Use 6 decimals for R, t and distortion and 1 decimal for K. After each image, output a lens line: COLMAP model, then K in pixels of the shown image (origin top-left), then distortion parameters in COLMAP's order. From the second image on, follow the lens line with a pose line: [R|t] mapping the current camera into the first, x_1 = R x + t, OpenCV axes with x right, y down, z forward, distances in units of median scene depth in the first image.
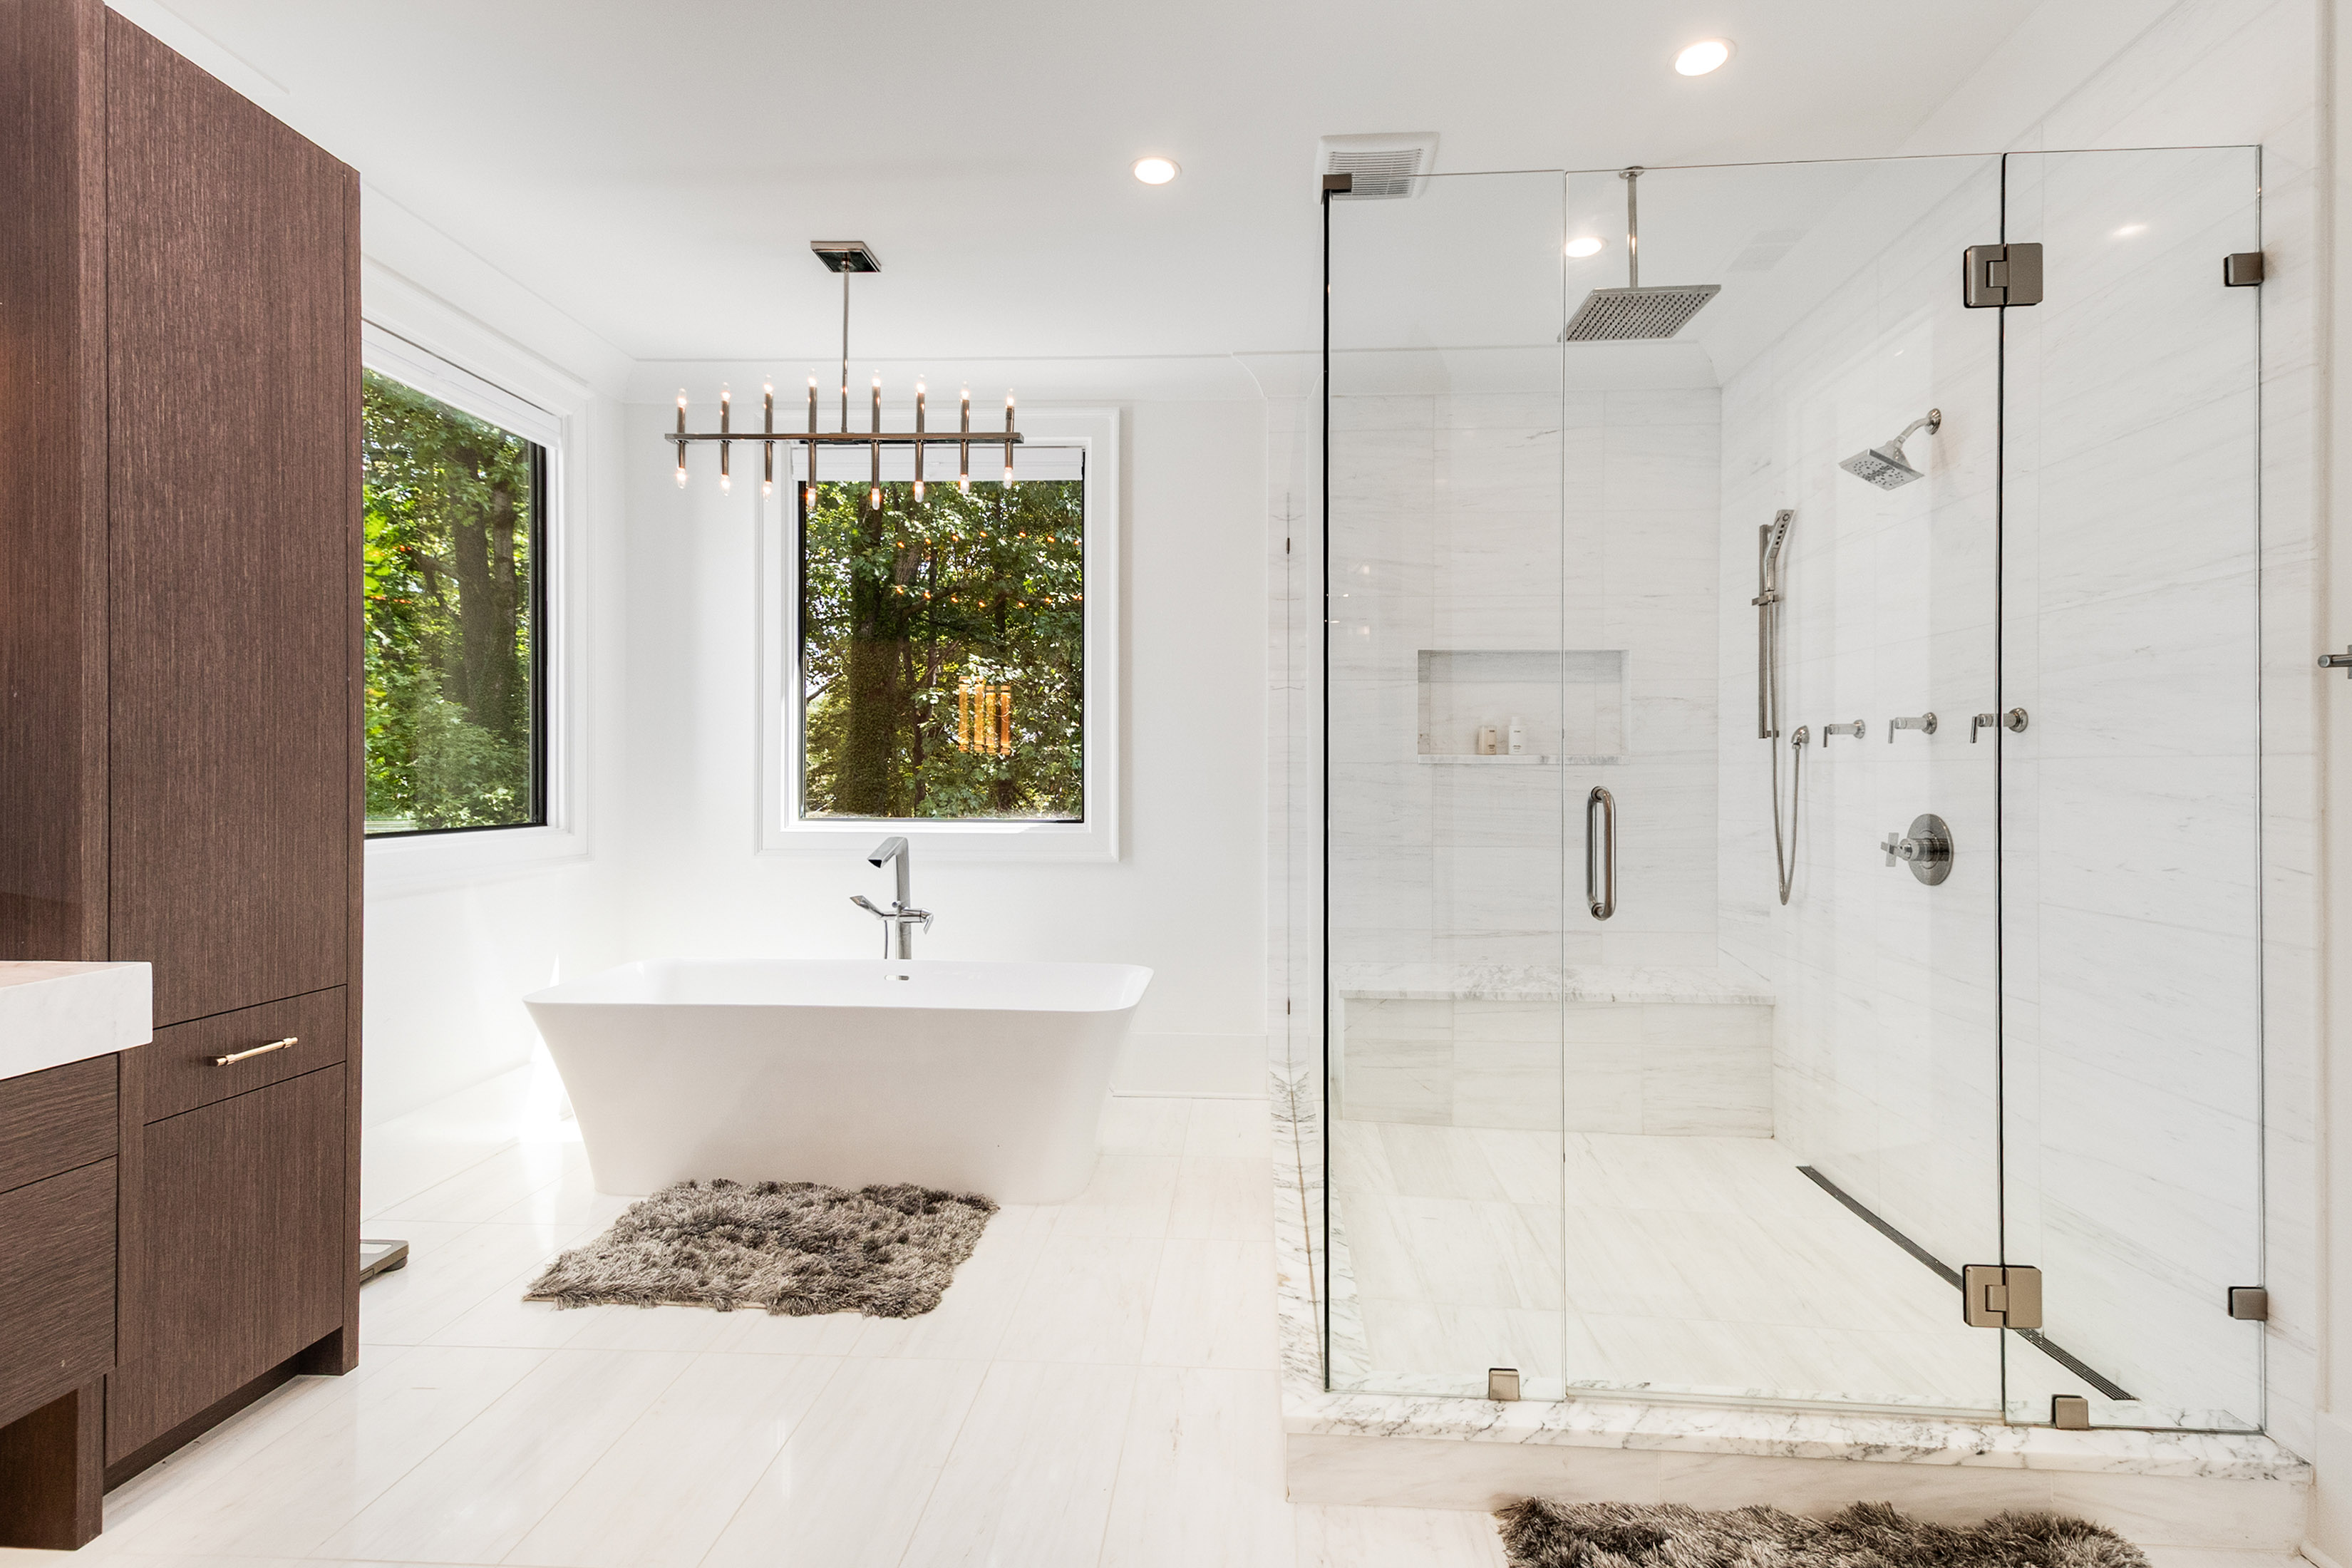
lens RADIAL K [[1126.9, 0, 1176.3], [0, 1126.9, 778.8], [0, 0, 1]] dist [0.006676, -0.000664]
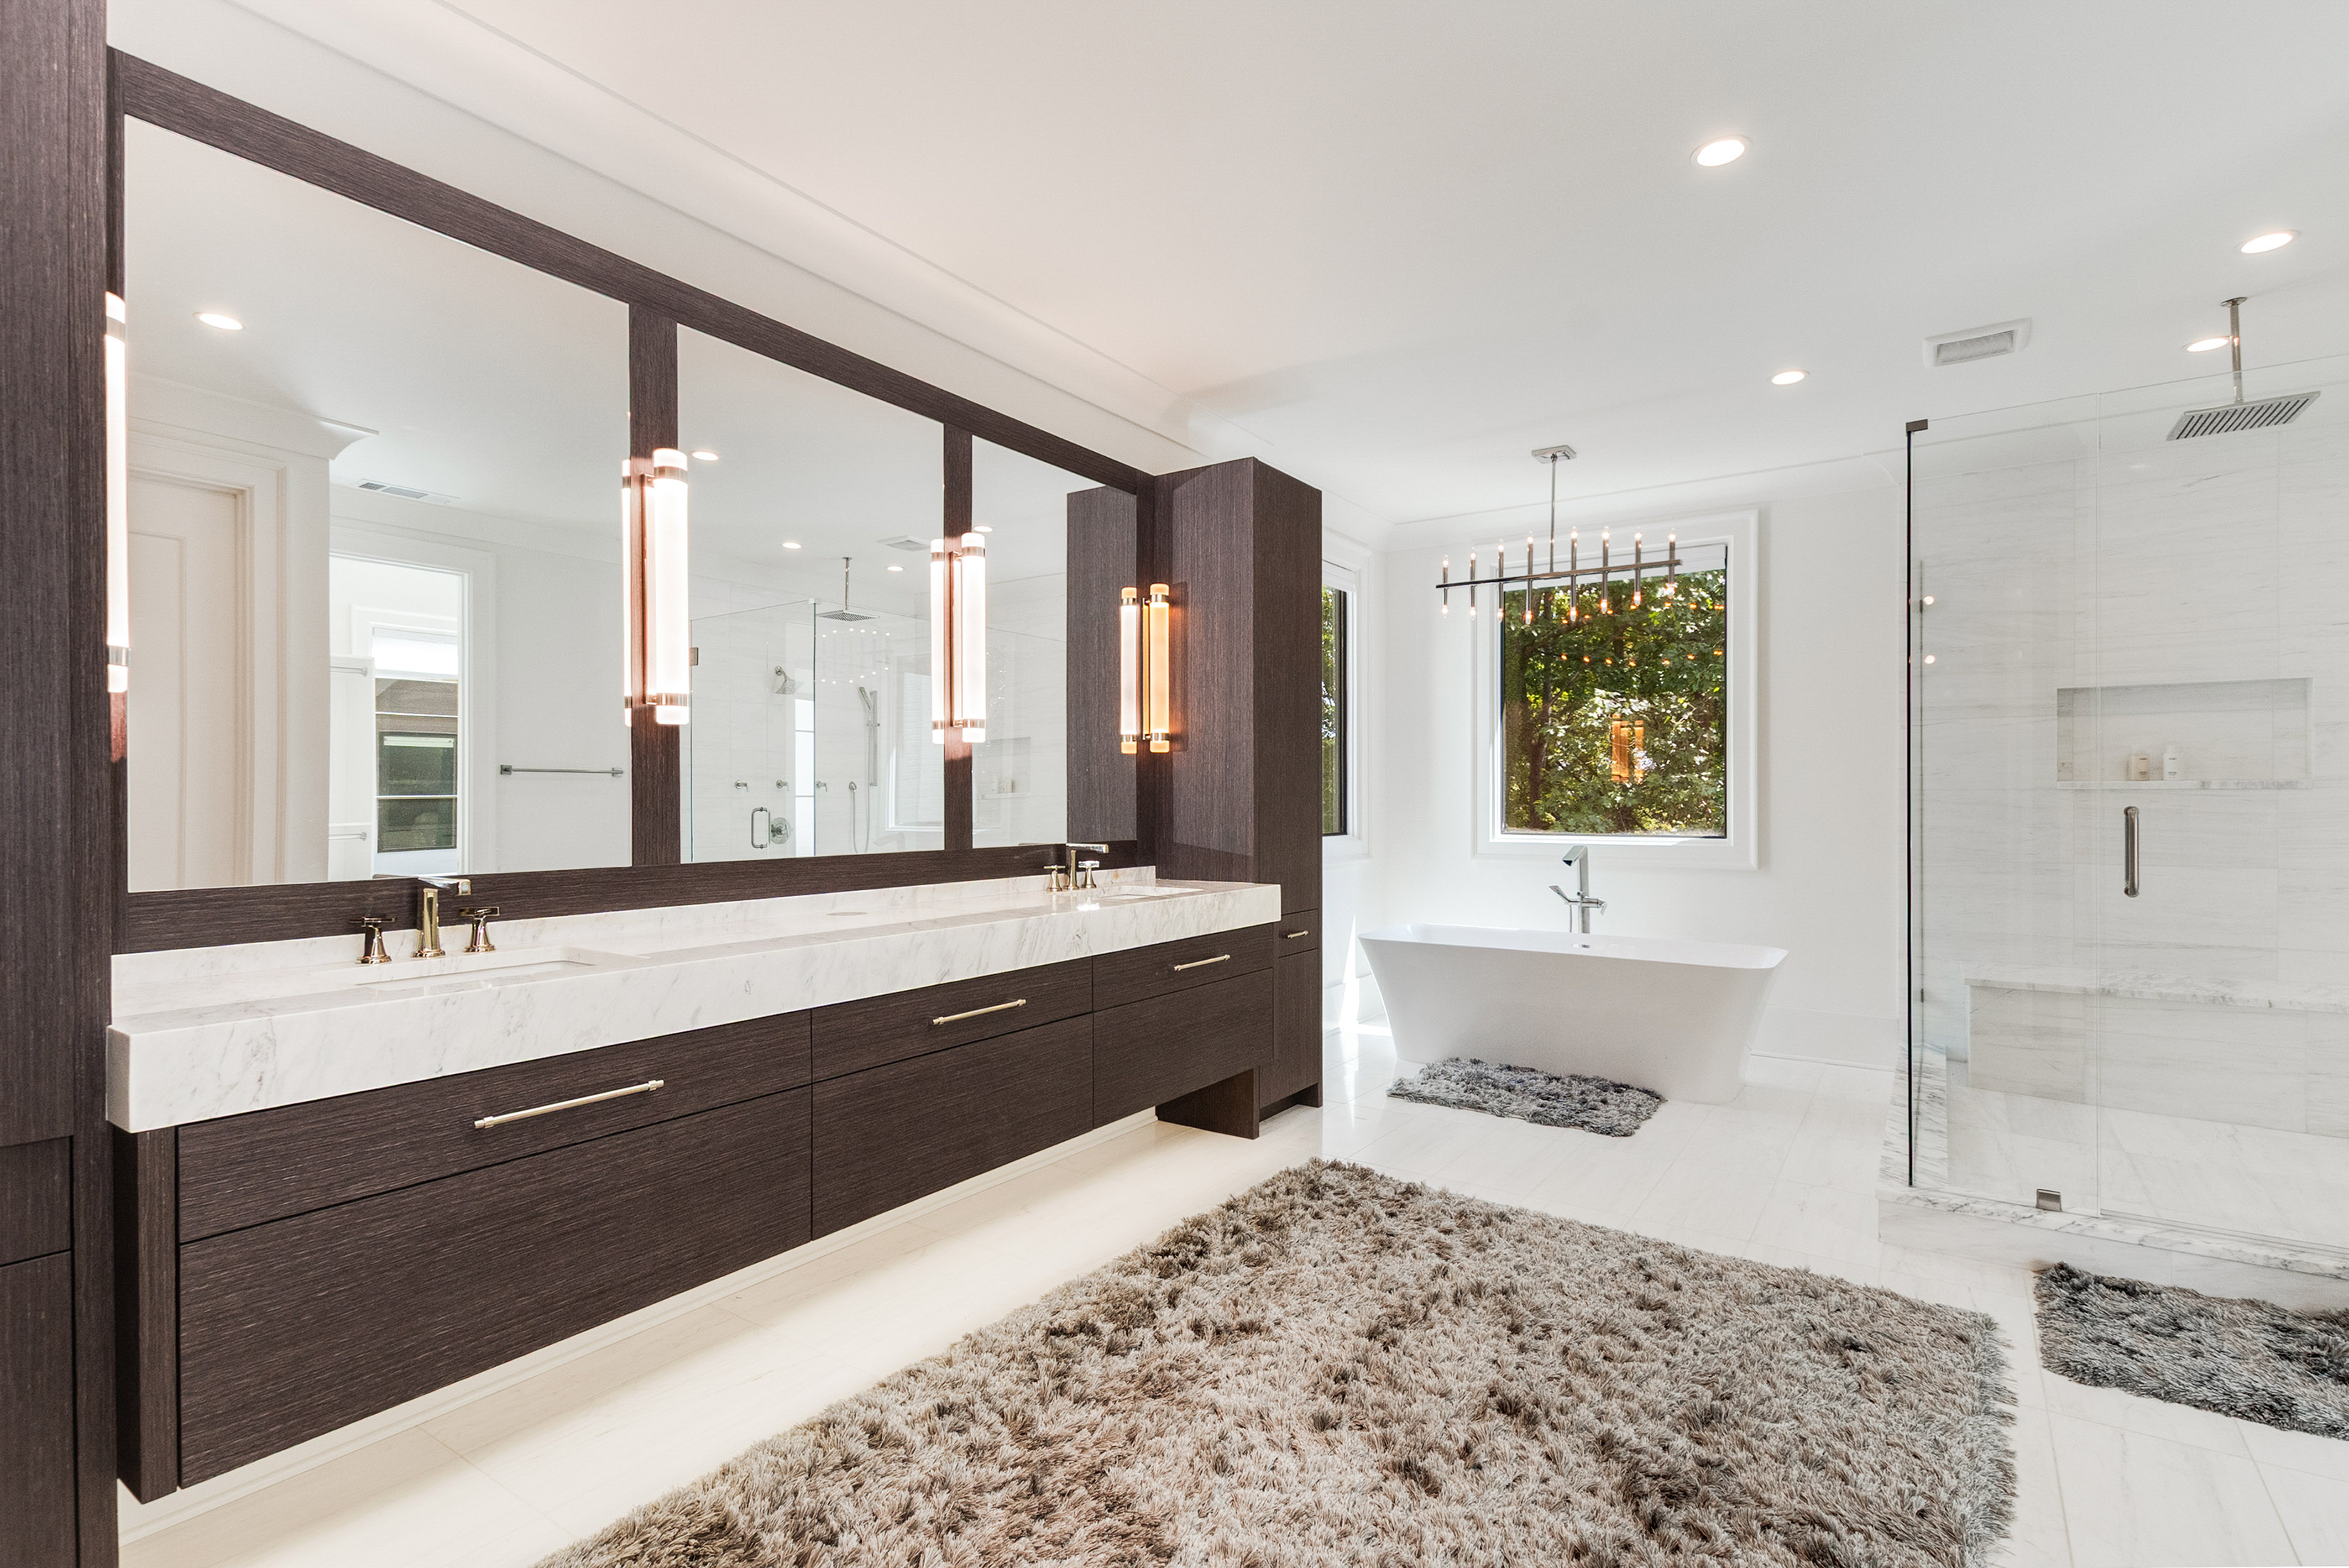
lens RADIAL K [[1125.3, 0, 1191.2], [0, 1125.3, 803.9], [0, 0, 1]] dist [0.006676, -0.000664]
pose [[0.872079, -0.002553, -0.489359, 0.015549], [0.001197, 0.999995, -0.003083, 0.003816], [0.489364, 0.002103, 0.872077, -0.462043]]
